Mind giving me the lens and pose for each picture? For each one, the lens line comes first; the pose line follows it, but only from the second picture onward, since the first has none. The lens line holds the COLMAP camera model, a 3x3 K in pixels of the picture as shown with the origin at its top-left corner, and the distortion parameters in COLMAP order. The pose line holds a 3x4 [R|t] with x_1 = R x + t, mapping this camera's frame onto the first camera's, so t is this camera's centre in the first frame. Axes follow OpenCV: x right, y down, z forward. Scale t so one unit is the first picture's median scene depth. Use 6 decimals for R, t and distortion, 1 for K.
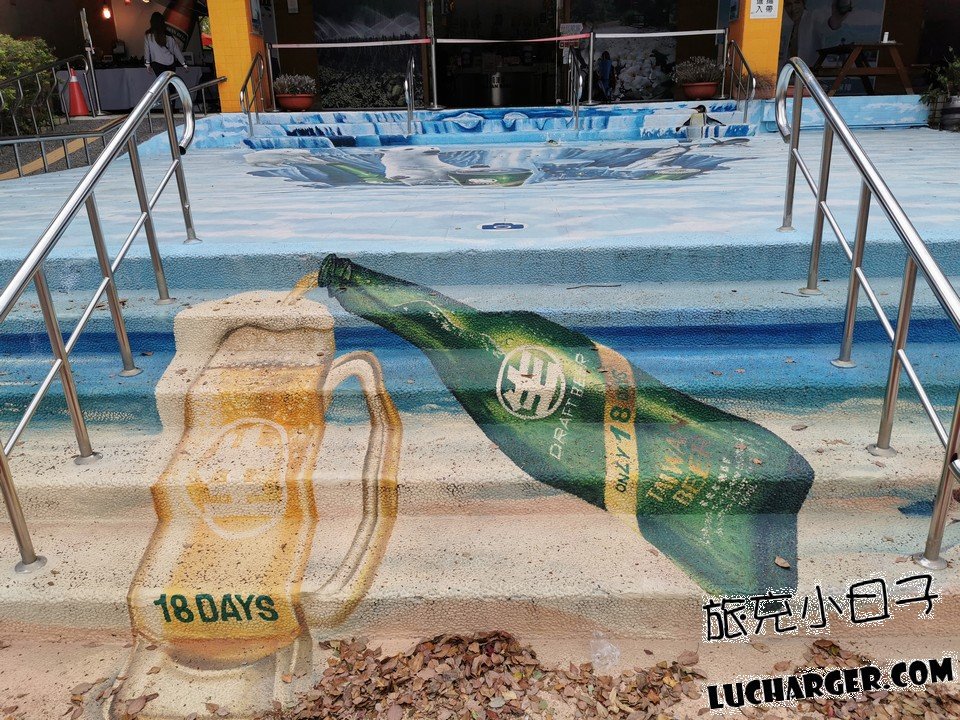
lens RADIAL K [[742.5, 0, 480.0], [0, 742.5, 360.0], [0, 0, 1]] dist [0.076321, -0.112769]
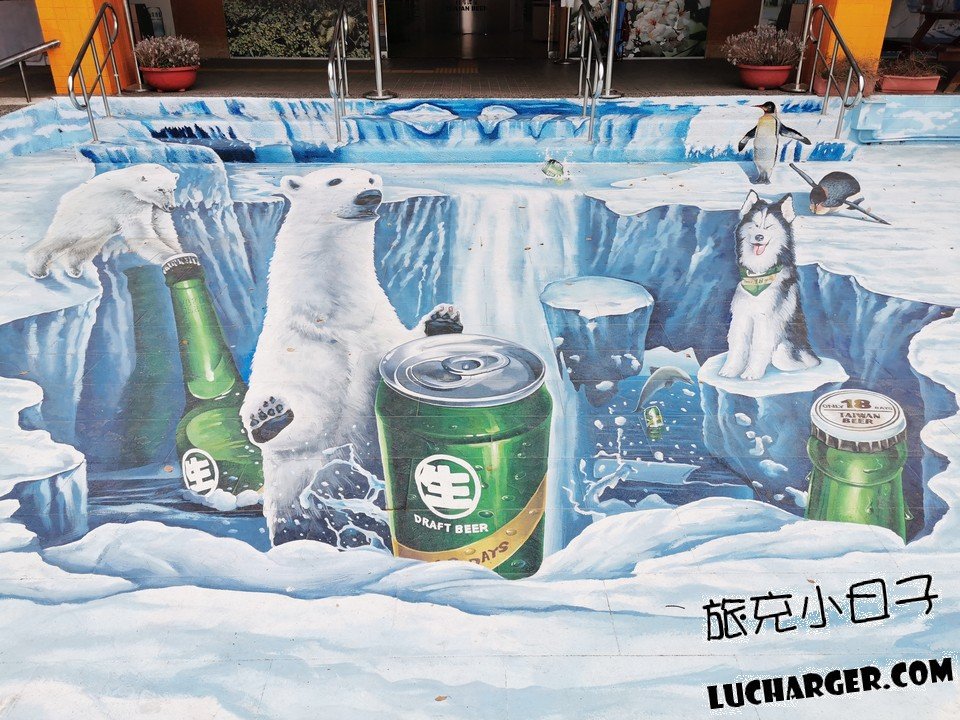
lens RADIAL K [[742.5, 0, 480.0], [0, 742.5, 360.0], [0, 0, 1]] dist [0.076321, -0.112769]
pose [[0.998918, 0.005146, 0.046214, 0.000762], [-0.011285, 0.990973, 0.133586, -0.195119], [-0.045109, -0.133963, 0.989959, 0.302514]]
